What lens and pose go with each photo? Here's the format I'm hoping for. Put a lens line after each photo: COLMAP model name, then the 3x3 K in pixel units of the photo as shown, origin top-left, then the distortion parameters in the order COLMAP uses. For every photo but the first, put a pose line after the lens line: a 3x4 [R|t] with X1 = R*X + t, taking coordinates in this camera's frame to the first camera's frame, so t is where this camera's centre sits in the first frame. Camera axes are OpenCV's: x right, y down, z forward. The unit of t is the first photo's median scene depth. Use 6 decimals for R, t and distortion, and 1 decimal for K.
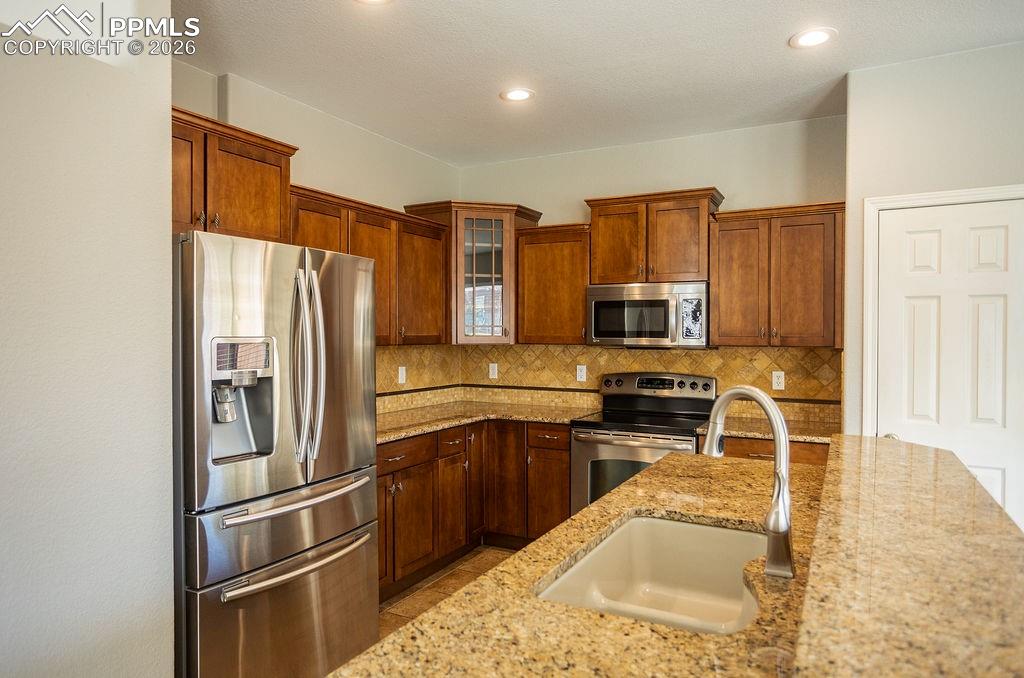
lens RADIAL K [[643.5, 0, 513.0], [0, 643.5, 342.0], [0, 0, 1]] dist [-0.032270, 0.014232]
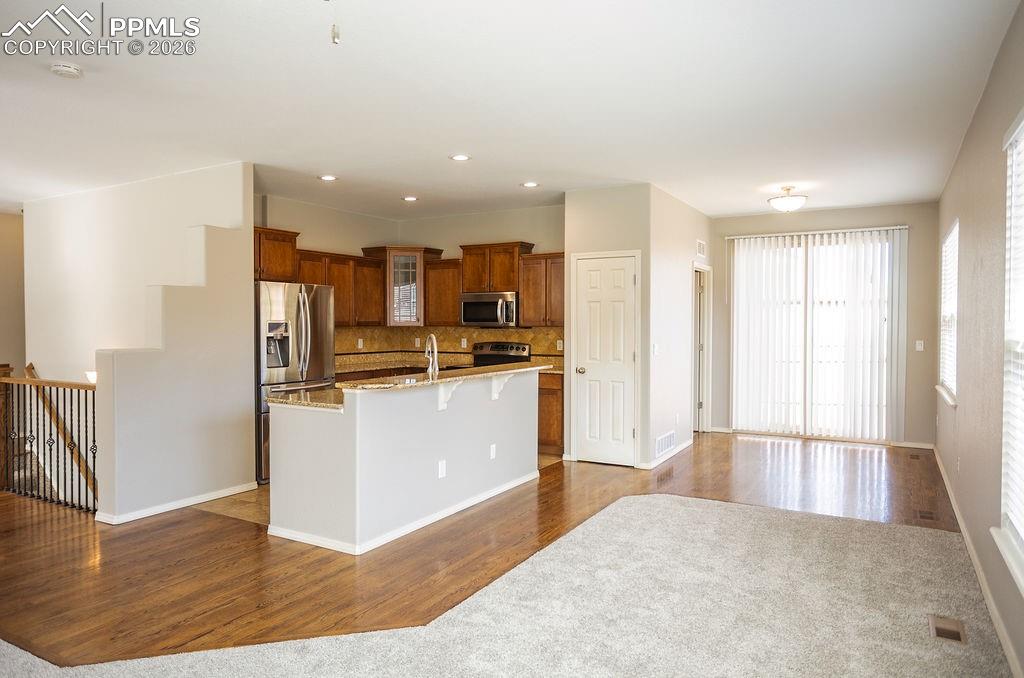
lens RADIAL K [[643.5, 0, 504.2], [0, 643.5, 336.7], [0, 0, 1]] dist [-0.032270, 0.014232]
pose [[0.999415, -0.001183, -0.034166, 0.314430], [0.001462, 0.999966, 0.008132, 0.020431], [0.034155, -0.008177, 0.999383, -0.841362]]
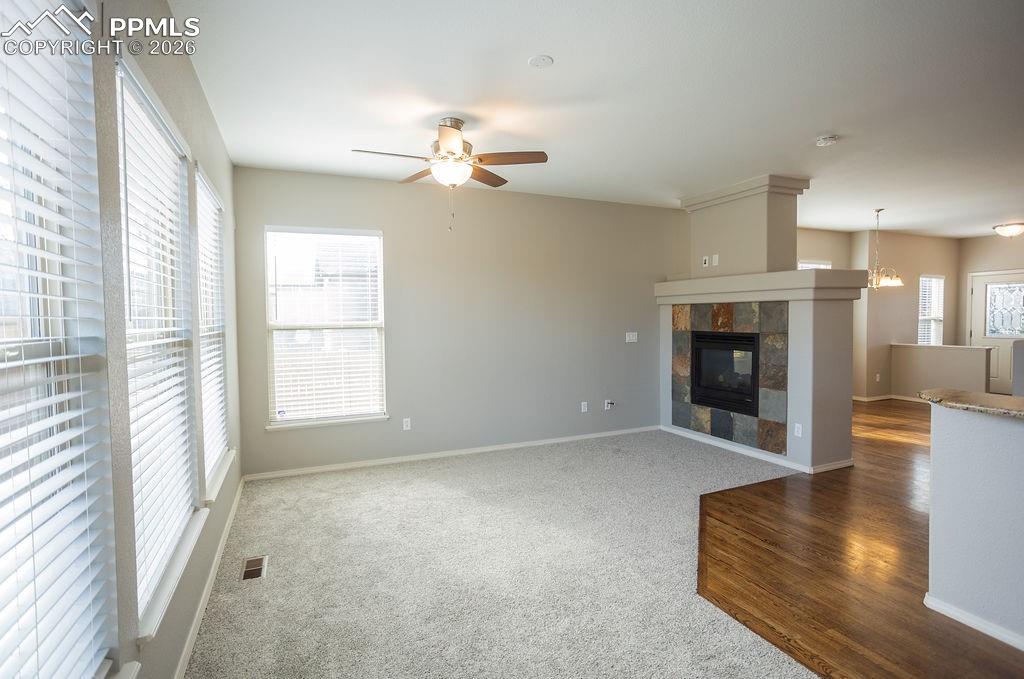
lens RADIAL K [[489.2, 0, 496.8], [0, 489.2, 338.7], [0, 0, 1]] dist [-0.036588, 0.014972]
pose [[-0.632288, 0.039217, -0.773740, 0.807161], [-0.001160, 0.998669, 0.051565, 0.007046], [0.774732, 0.033501, -0.631401, 0.047052]]
